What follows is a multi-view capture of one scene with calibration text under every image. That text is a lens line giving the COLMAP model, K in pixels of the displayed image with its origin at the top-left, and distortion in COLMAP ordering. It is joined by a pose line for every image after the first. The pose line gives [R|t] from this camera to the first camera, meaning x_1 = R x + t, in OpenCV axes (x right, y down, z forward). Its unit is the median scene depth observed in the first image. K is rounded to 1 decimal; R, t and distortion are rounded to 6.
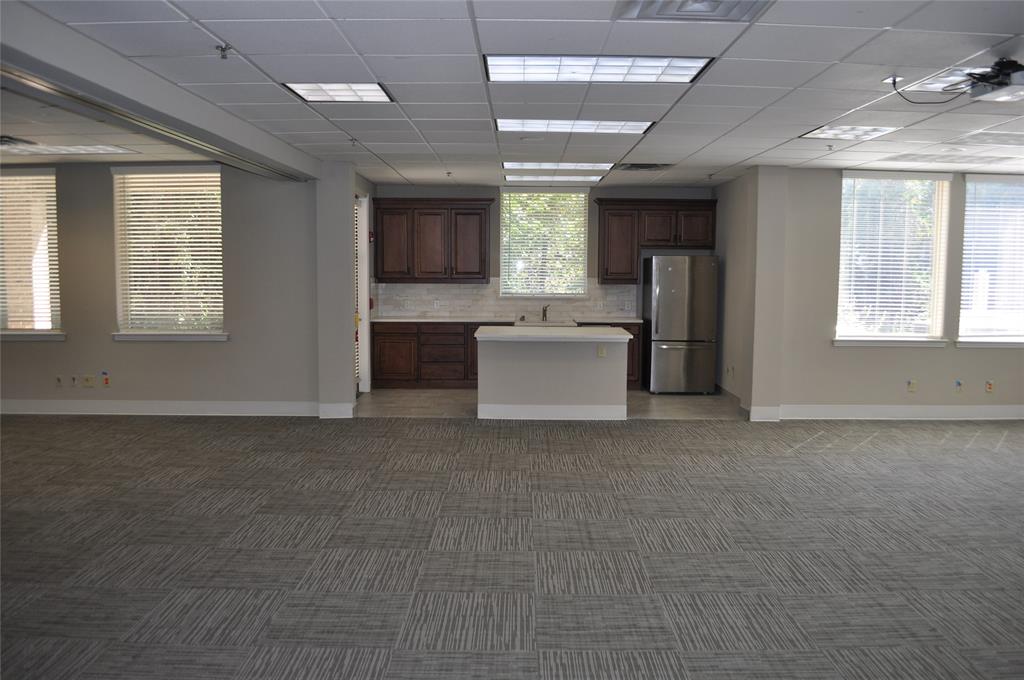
lens RADIAL K [[809.2, 0, 523.0], [0, 809.2, 350.3], [0, 0, 1]] dist [-0.081923, 0.005931]
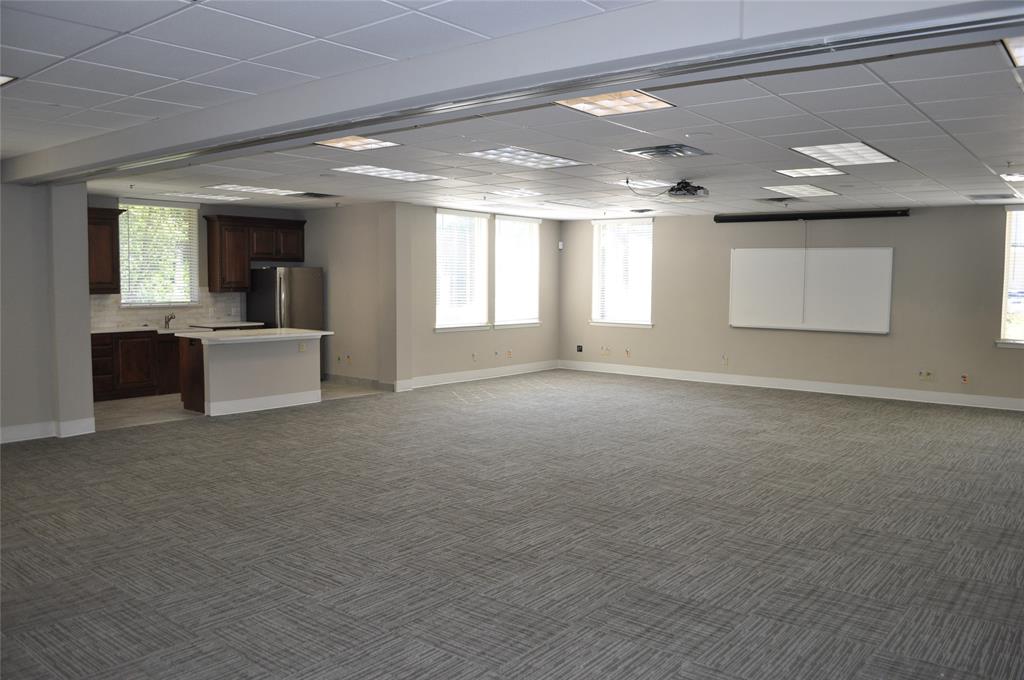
lens RADIAL K [[809.2, 0, 523.0], [0, 809.2, 350.3], [0, 0, 1]] dist [-0.081923, 0.005931]
pose [[0.621462, -0.069195, 0.780383, -0.630406], [0.074966, 0.996773, 0.028683, -0.003671], [-0.779849, 0.040677, 0.624644, -0.006363]]
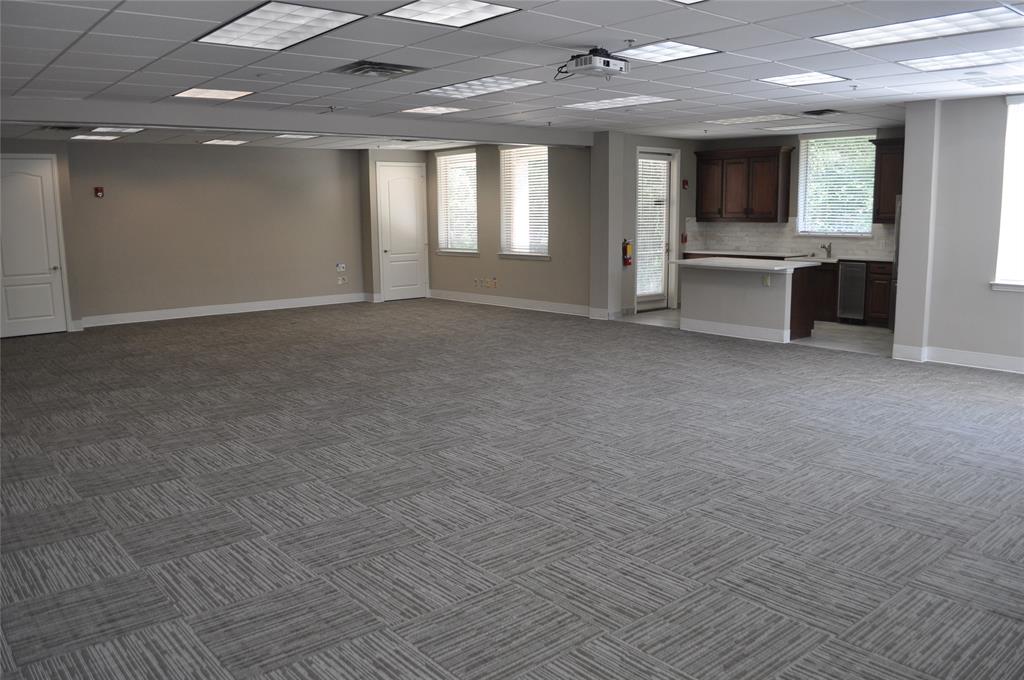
lens RADIAL K [[809.2, 0, 523.0], [0, 809.2, 350.3], [0, 0, 1]] dist [-0.081923, 0.005931]
pose [[0.651135, 0.115906, -0.750059, 0.731734], [-0.061536, 0.993079, 0.100039, 0.006269], [0.756463, -0.018983, 0.653761, -0.009252]]
